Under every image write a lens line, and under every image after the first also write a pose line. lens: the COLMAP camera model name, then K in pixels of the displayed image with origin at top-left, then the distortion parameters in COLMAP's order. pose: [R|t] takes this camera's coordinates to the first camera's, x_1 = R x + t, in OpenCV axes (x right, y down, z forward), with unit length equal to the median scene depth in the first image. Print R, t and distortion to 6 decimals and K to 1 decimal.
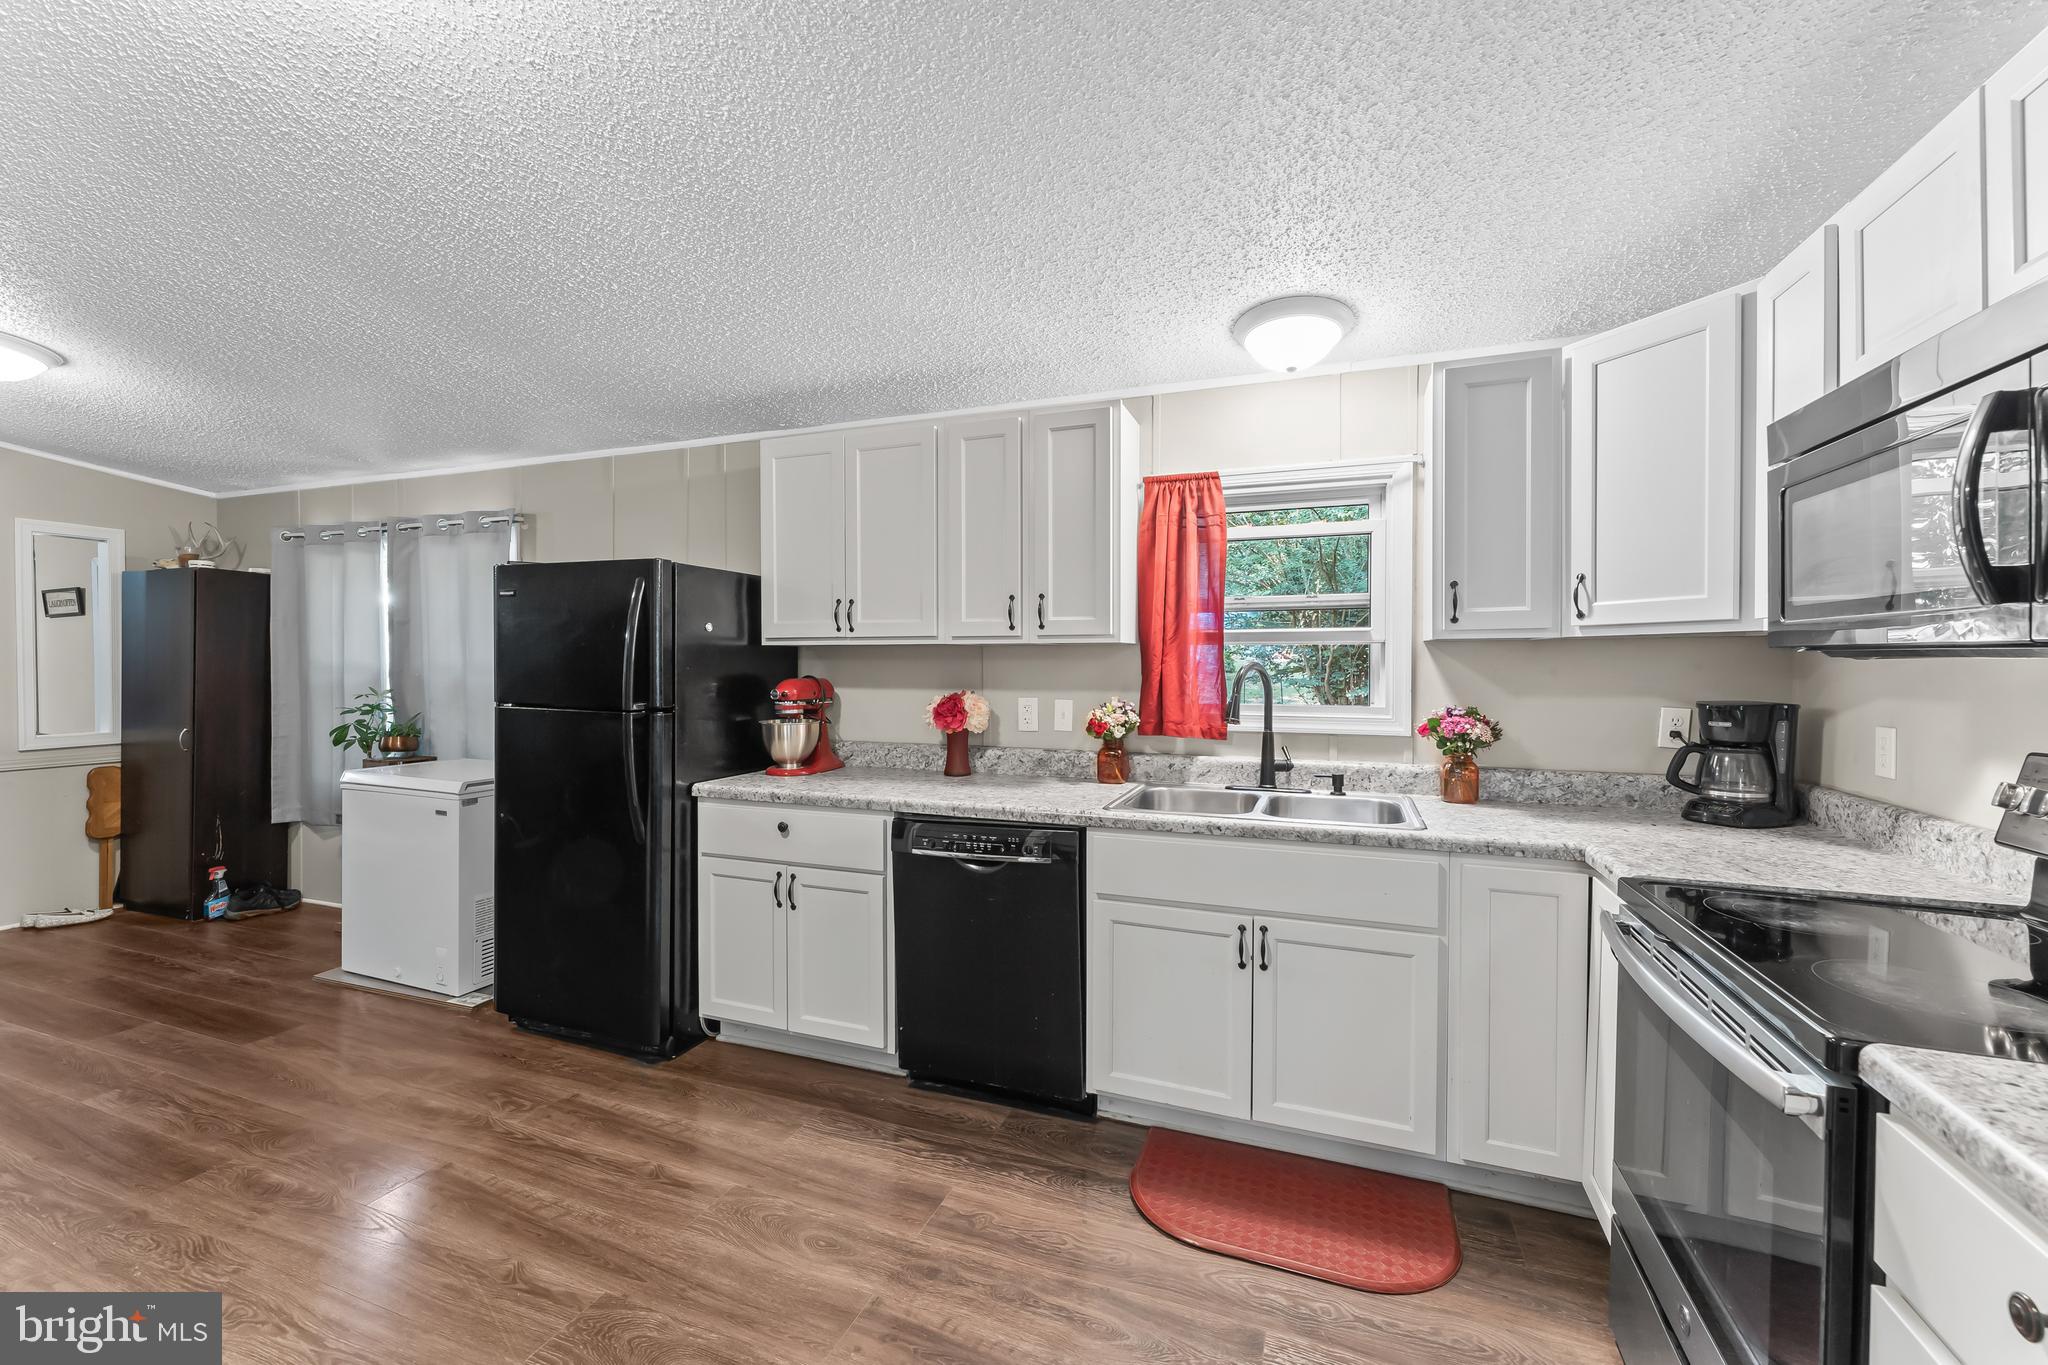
lens RADIAL K [[822.9, 0, 1026.6], [0, 822.9, 673.8], [0, 0, 1]] dist [-0.001438, 0.001539]
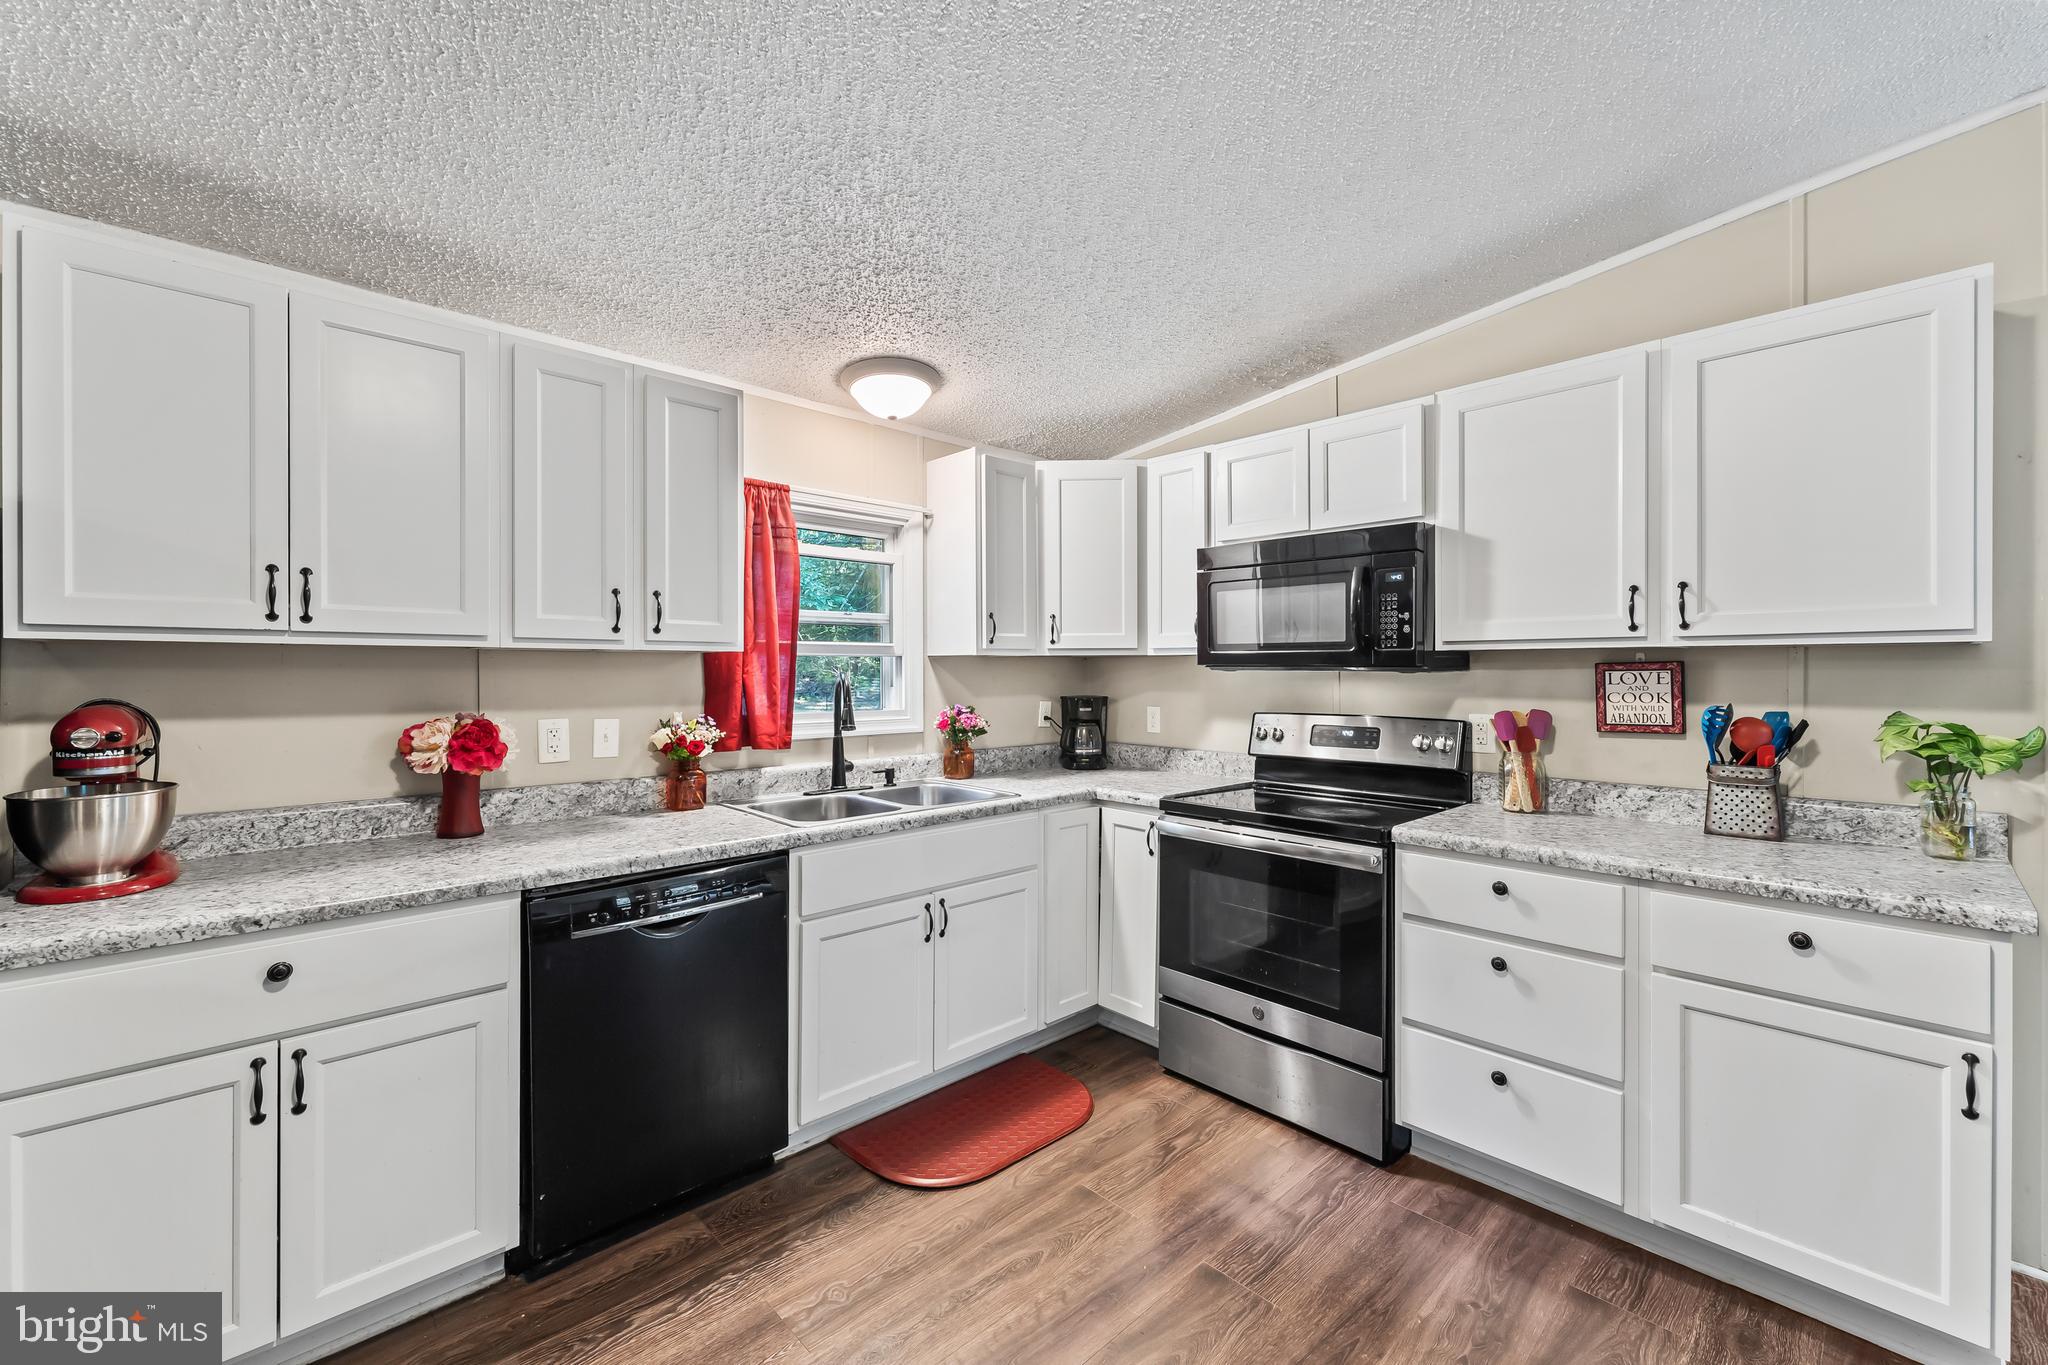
lens RADIAL K [[822.9, 0, 1018.3], [0, 822.9, 673.4], [0, 0, 1]] dist [-0.001438, 0.001539]
pose [[0.445116, -0.002382, 0.895470, -0.590182], [0.012861, 0.999910, -0.003734, -0.006164], [-0.895380, 0.013179, 0.445107, 0.316638]]
